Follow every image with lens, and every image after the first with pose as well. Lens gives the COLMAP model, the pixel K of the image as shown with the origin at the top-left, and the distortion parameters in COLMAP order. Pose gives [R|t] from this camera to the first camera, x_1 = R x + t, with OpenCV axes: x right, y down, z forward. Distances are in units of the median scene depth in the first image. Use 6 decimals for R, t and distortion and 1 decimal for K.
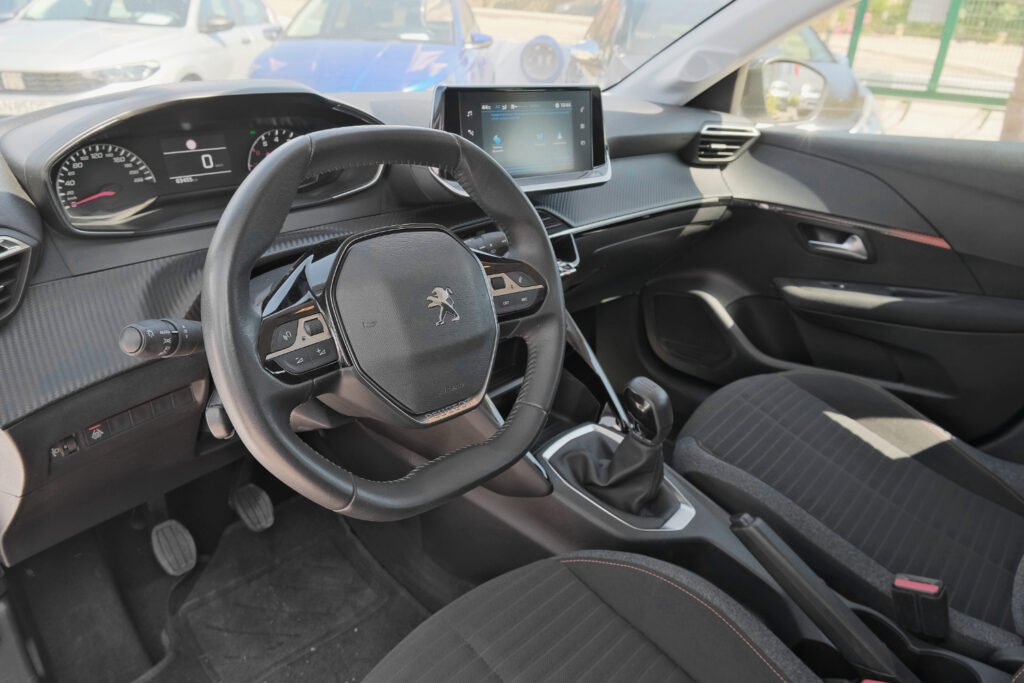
lens RADIAL K [[669.7, 0, 534.1], [0, 669.7, 348.8], [0, 0, 1]] dist [0.001896, -0.001003]
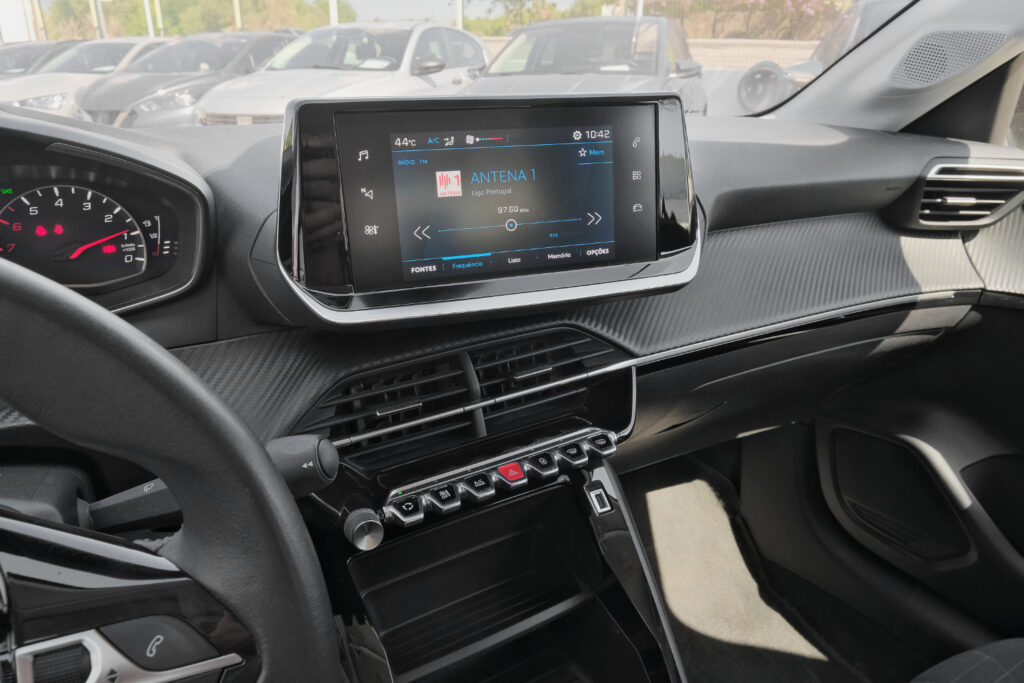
lens RADIAL K [[669.7, 0, 520.1], [0, 669.7, 335.6], [0, 0, 1]] dist [0.001896, -0.001003]
pose [[0.947285, 0.073262, -0.311904, 0.107355], [-0.092446, 0.994601, -0.047151, -0.127624], [0.306765, 0.073500, 0.948943, 0.357503]]
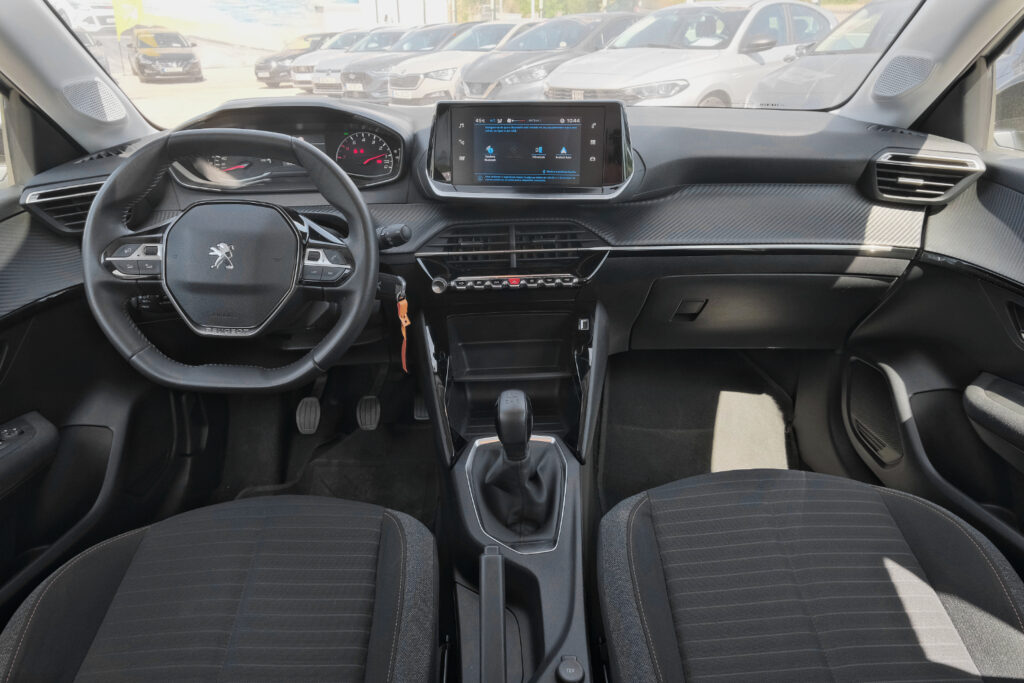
lens RADIAL K [[669.7, 0, 531.9], [0, 669.7, 342.2], [0, 0, 1]] dist [0.001896, -0.001003]
pose [[0.691362, 0.247461, -0.678809, 0.533647], [-0.266480, 0.960615, 0.078786, -0.071108], [0.671570, 0.126419, 0.730076, 0.176985]]
